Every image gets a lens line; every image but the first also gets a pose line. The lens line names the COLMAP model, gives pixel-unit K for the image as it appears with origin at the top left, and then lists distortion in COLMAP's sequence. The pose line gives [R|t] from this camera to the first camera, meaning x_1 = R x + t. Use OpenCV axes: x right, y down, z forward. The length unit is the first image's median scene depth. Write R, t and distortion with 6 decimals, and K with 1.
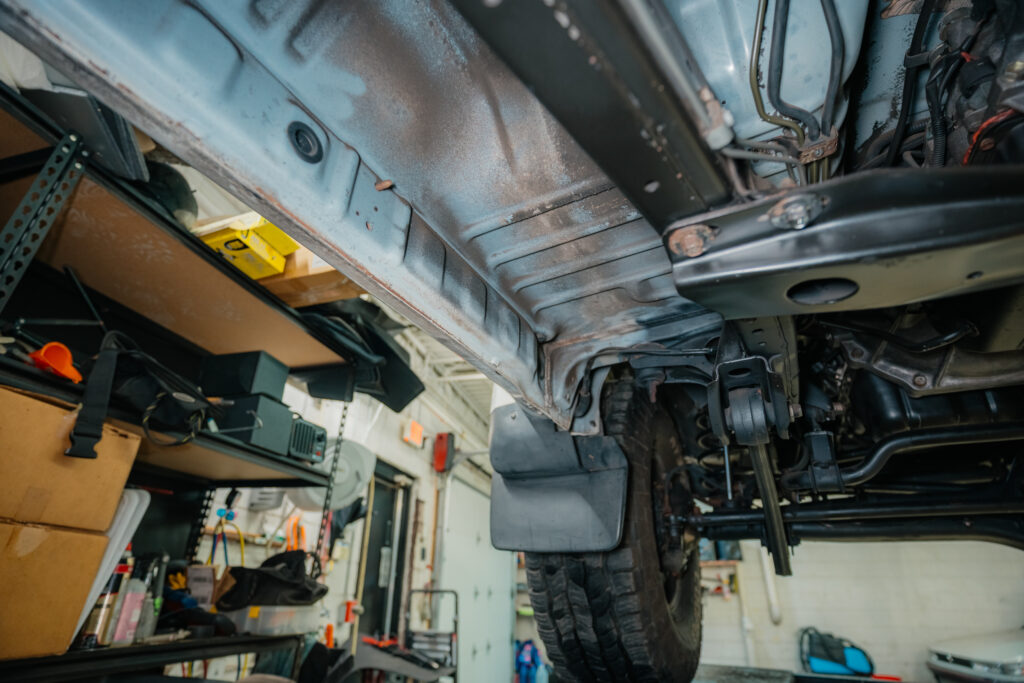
lens RADIAL K [[509.8, 0, 505.5], [0, 509.8, 337.7], [0, 0, 1]] dist [-0.066892, 0.030800]
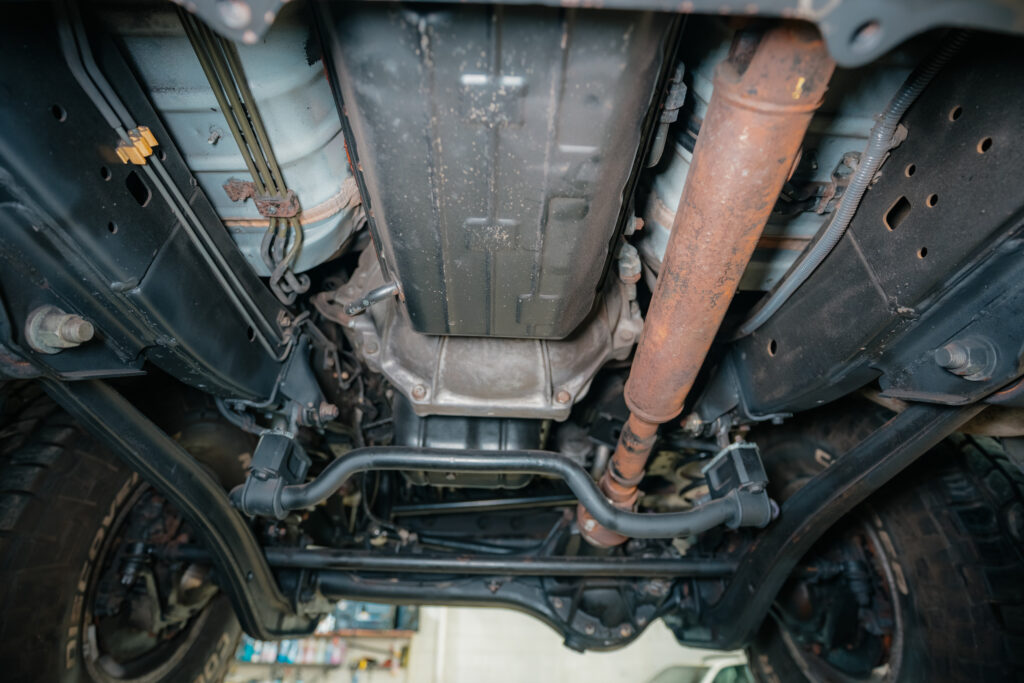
lens RADIAL K [[509.8, 0, 512.9], [0, 509.8, 342.5], [0, 0, 1]] dist [-0.066892, 0.030800]
pose [[0.865361, 0.267453, 0.423816, 0.516611], [-0.221343, 0.962706, -0.155580, 0.091017], [-0.449620, 0.040824, 0.892286, 0.165752]]
